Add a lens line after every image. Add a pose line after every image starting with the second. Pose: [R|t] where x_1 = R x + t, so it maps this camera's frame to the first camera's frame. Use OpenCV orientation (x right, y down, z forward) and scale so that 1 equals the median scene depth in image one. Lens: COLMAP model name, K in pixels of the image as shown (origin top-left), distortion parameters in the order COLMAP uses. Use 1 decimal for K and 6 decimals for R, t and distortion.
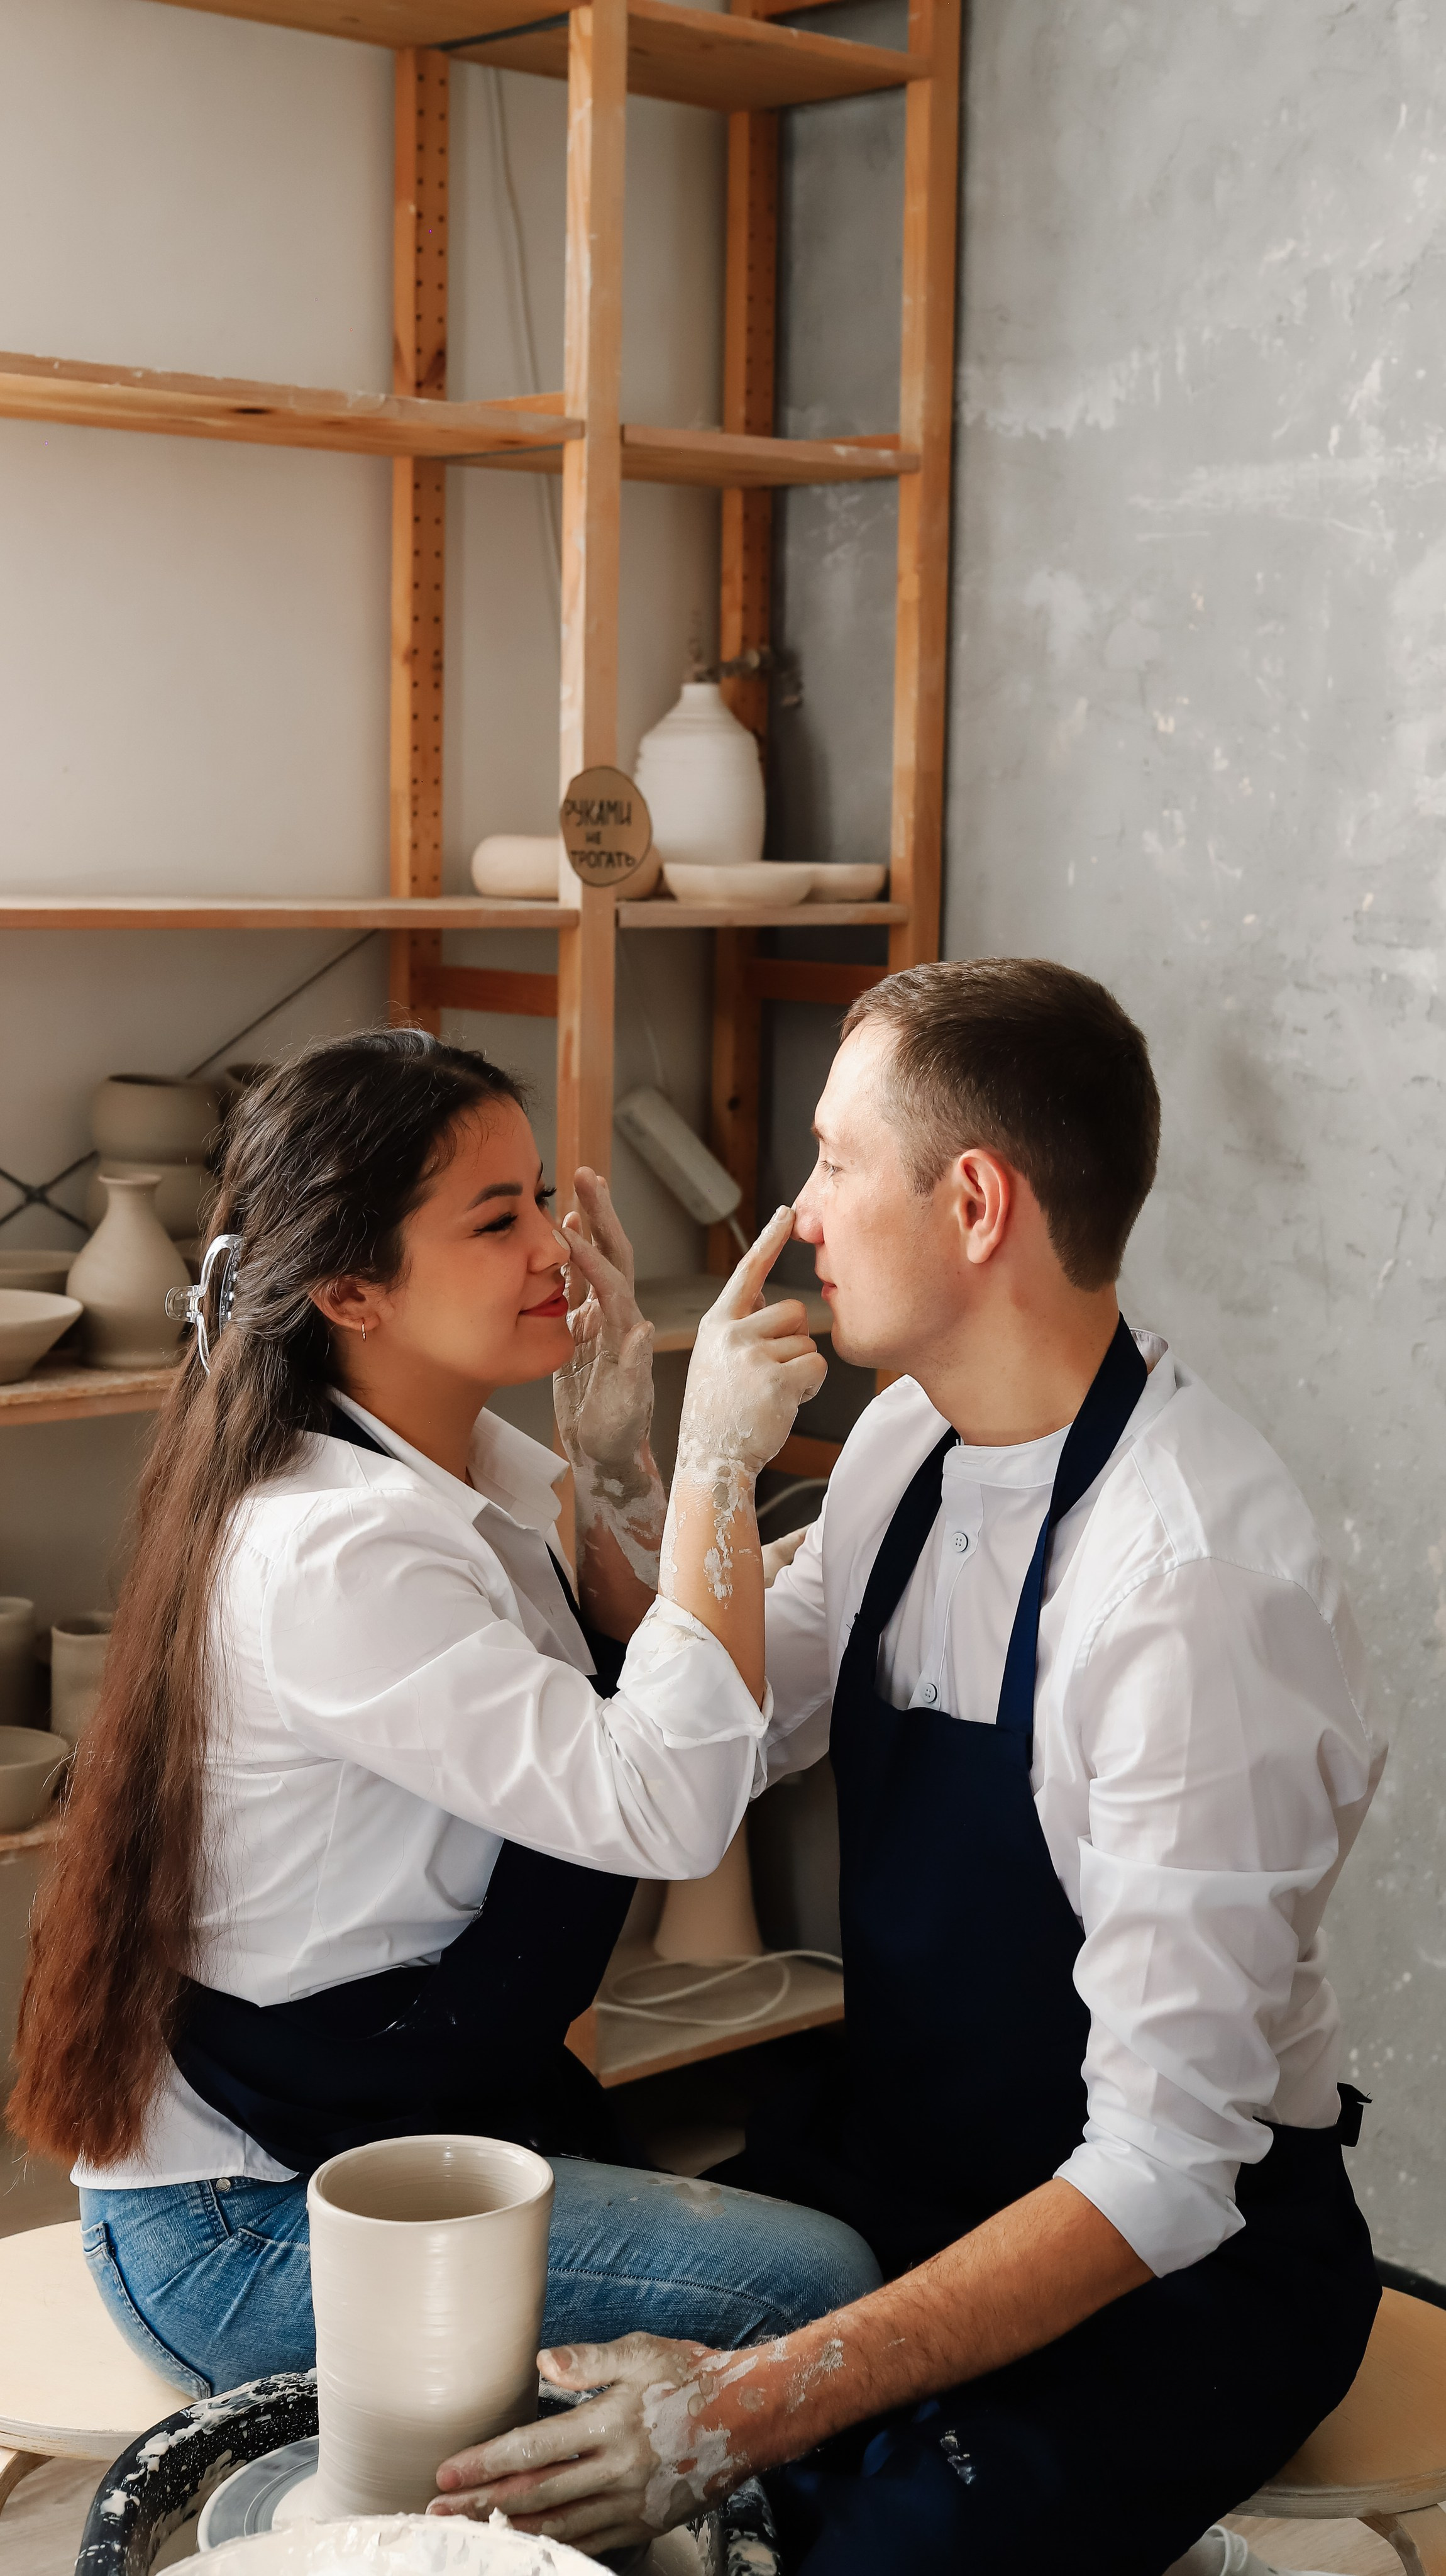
lens RADIAL K [[3900.5, 0, 723.0], [0, 3900.5, 1288.0], [0, 0, 1]] dist [0.035305, 0.047226]
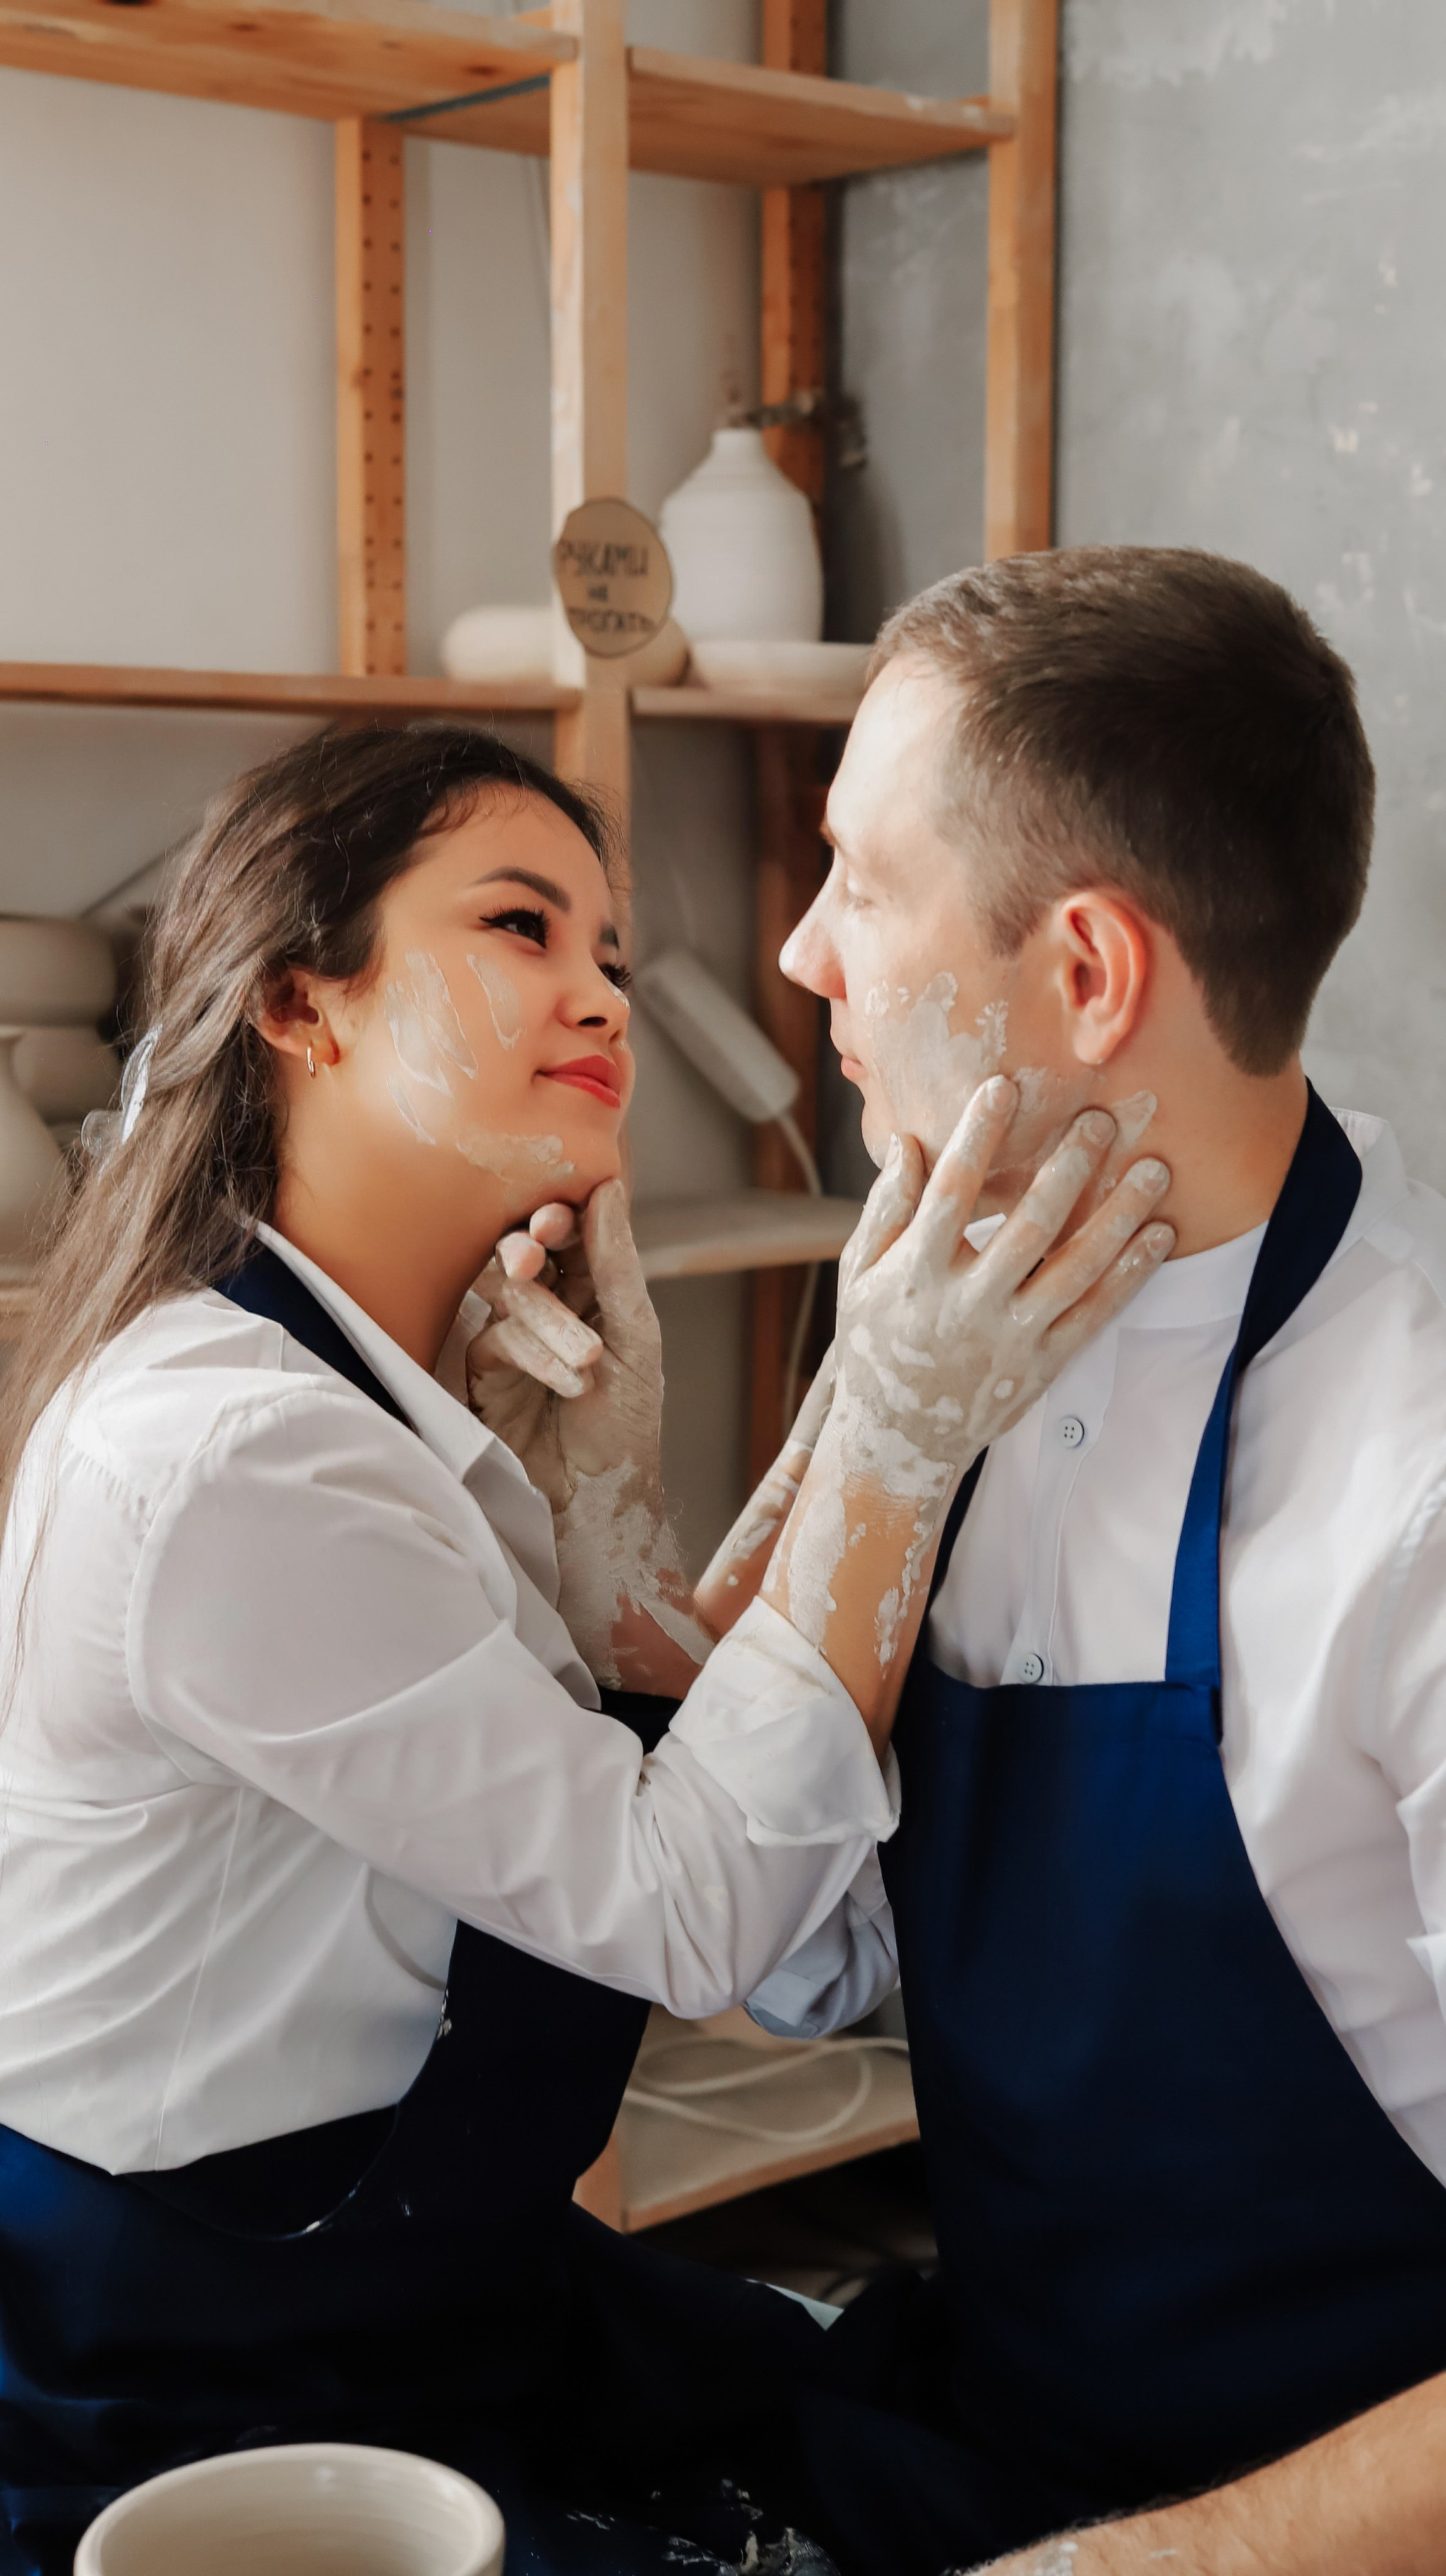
lens RADIAL K [[3613.9, 0, 686.3], [0, 3613.9, 1294.5], [0, 0, 1]] dist [0.019424, 0.049305]
pose [[0.999596, -0.012966, -0.025309, 0.000120], [0.012524, 0.999768, -0.017534, 0.033406], [0.025530, 0.017210, 0.999526, 0.290398]]
